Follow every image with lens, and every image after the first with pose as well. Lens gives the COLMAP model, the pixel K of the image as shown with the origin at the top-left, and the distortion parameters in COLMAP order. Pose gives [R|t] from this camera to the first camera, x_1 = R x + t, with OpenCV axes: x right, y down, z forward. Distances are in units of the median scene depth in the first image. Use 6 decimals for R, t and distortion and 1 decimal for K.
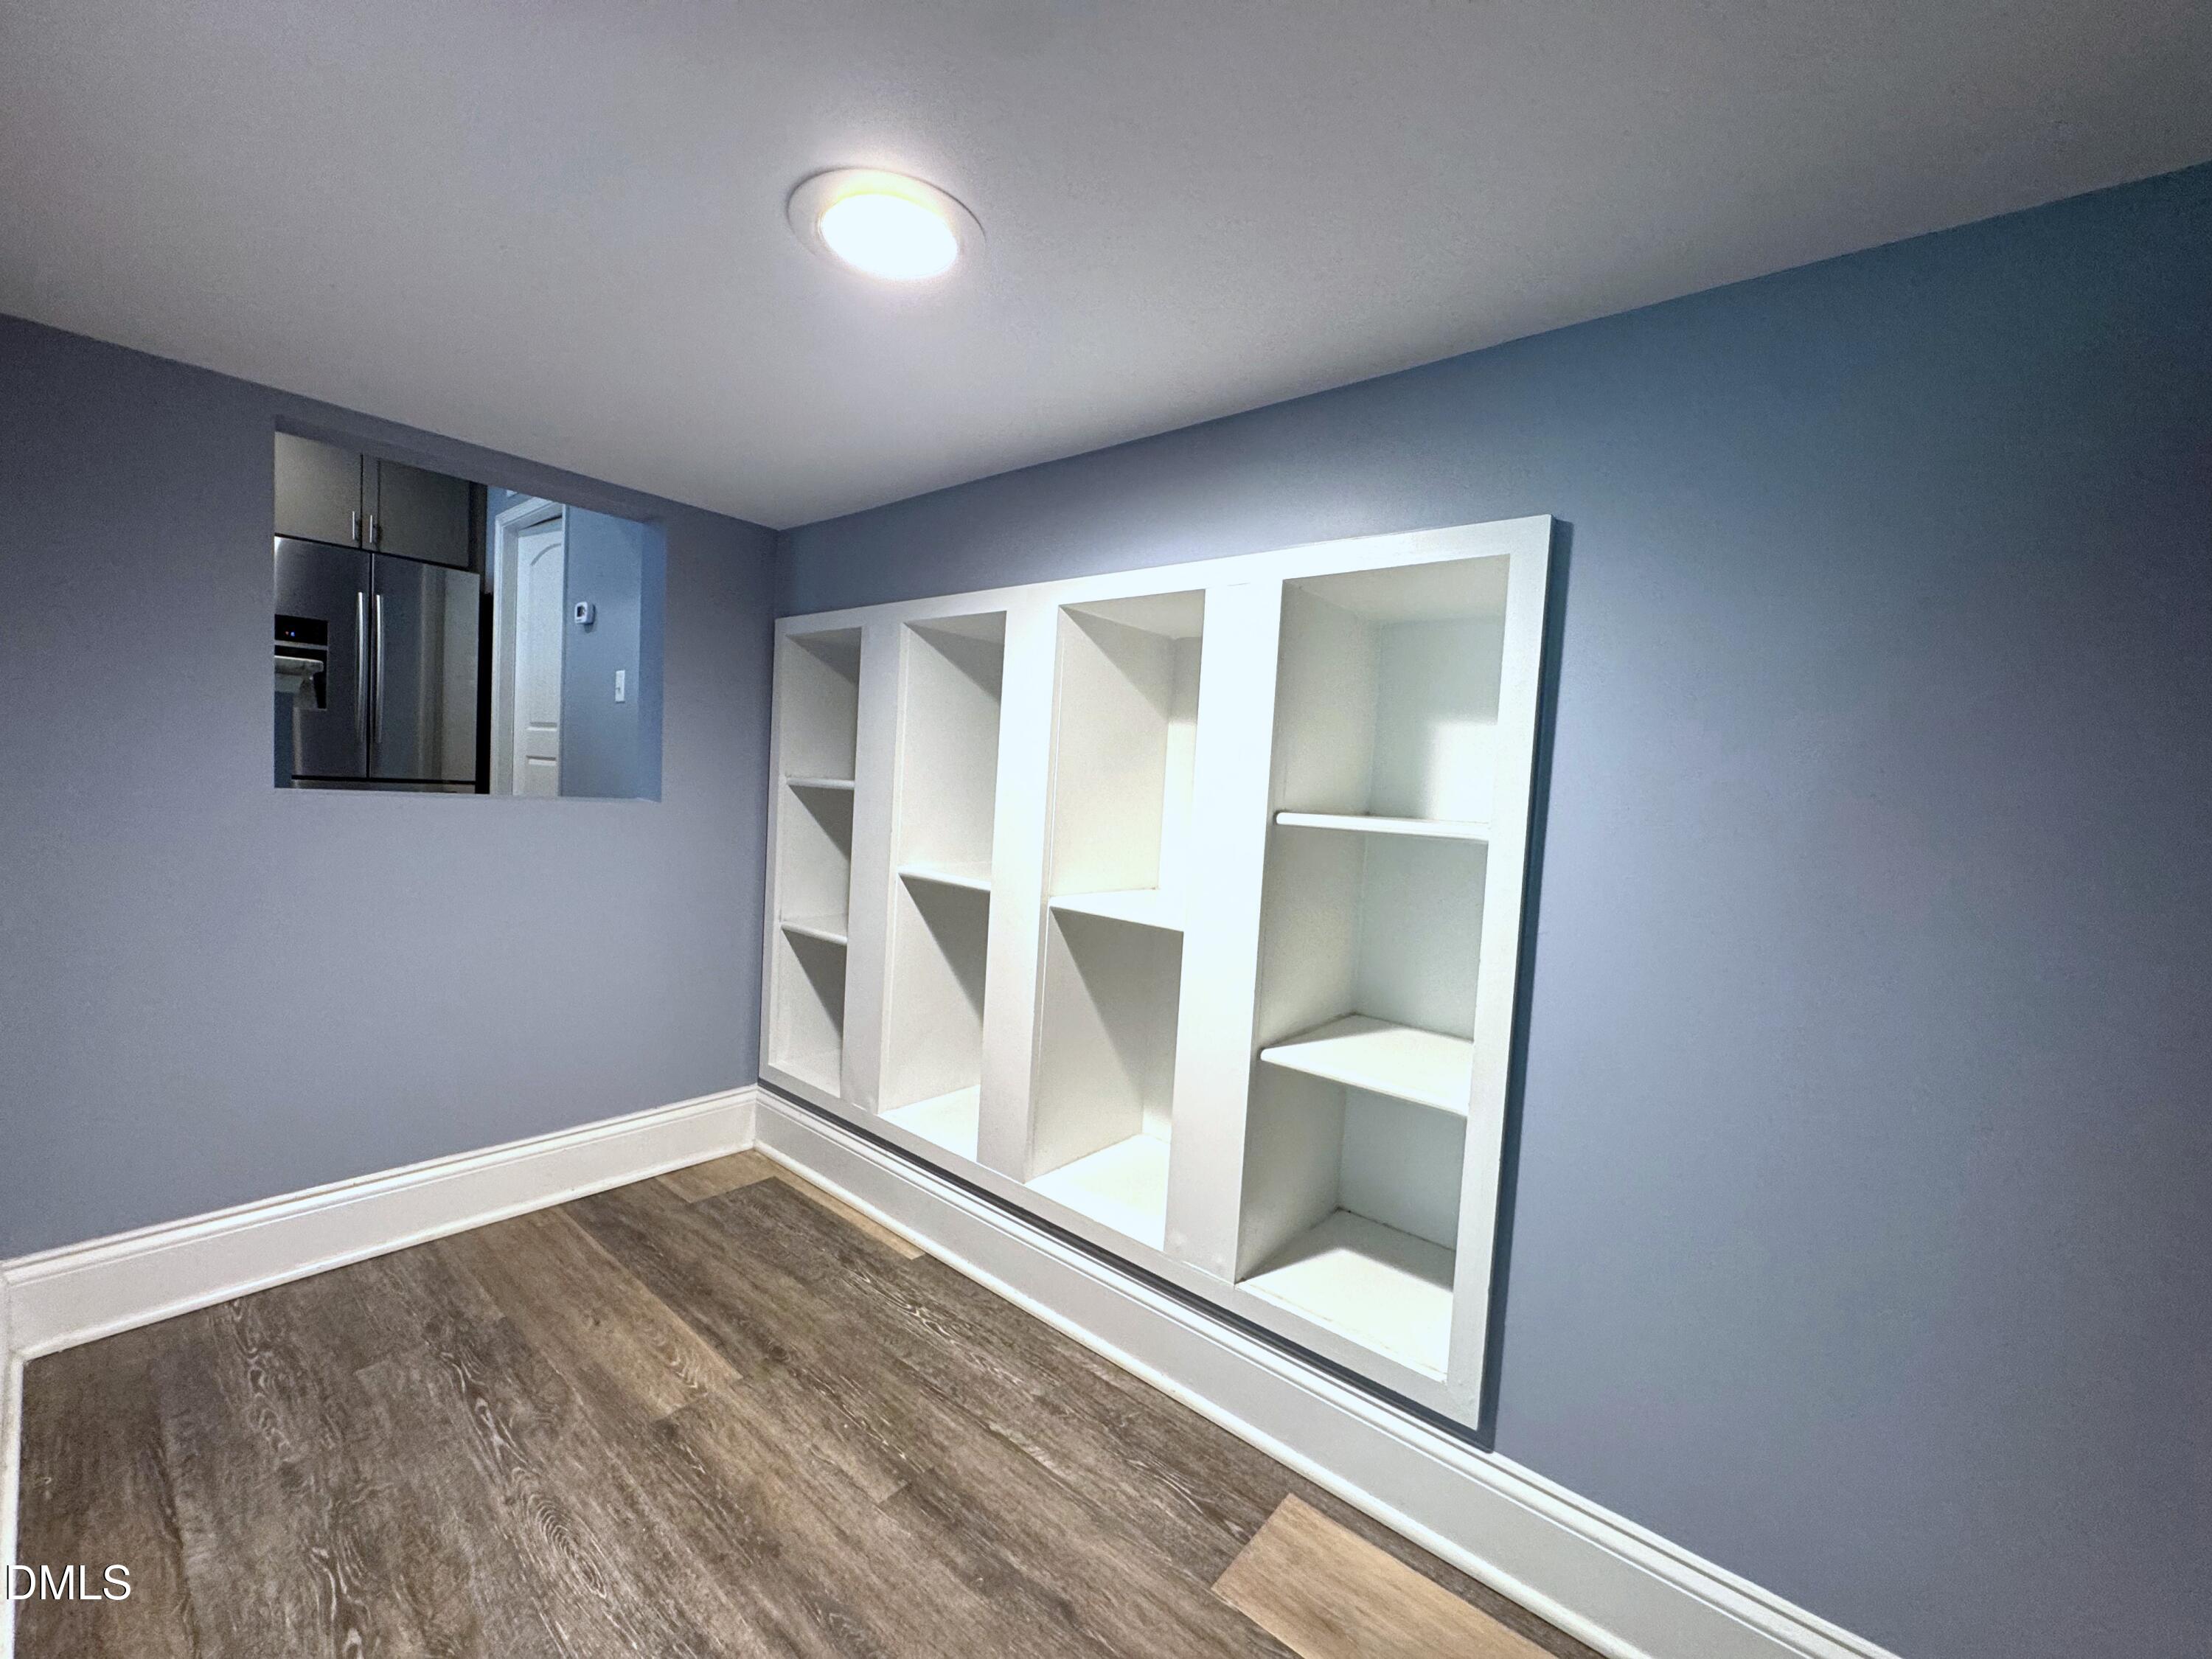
lens RADIAL K [[885.5, 0, 1104.5], [0, 885.5, 832.4], [0, 0, 1]] dist [-0.000838, -0.000197]
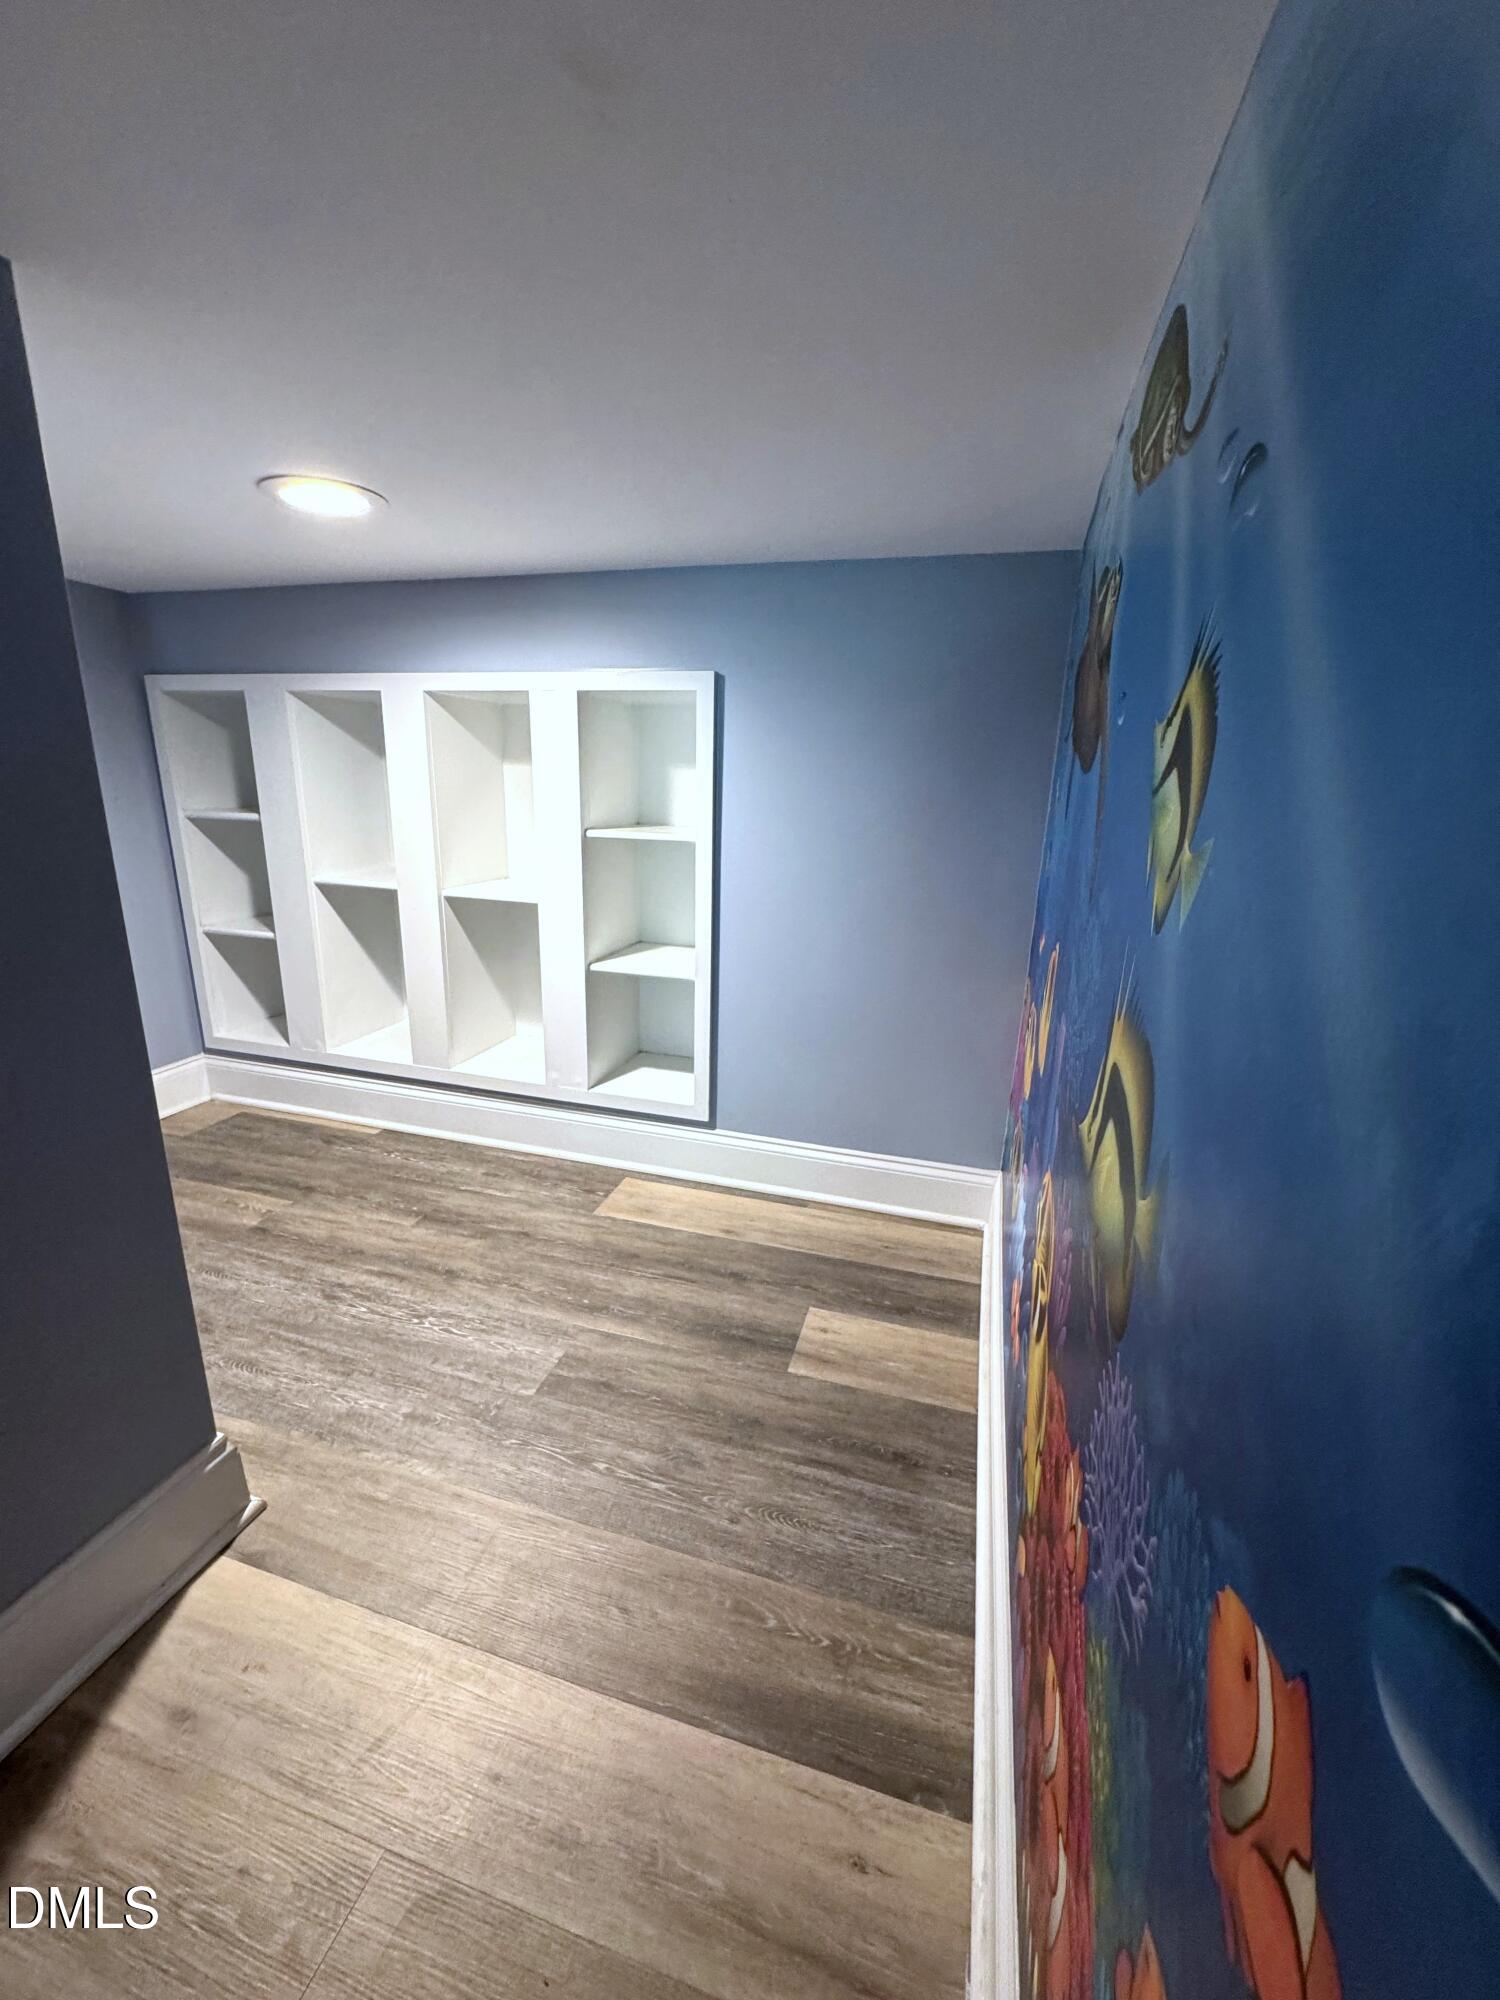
lens RADIAL K [[800.7, 0, 746.2], [0, 800.7, 1000.9], [0, 0, 1]] dist [-0.000838, -0.000197]
pose [[0.916879, -0.137585, 0.374704, -0.140755], [0.048131, 0.969977, 0.238385, -0.051358], [-0.396253, -0.200536, 0.895974, -0.554834]]
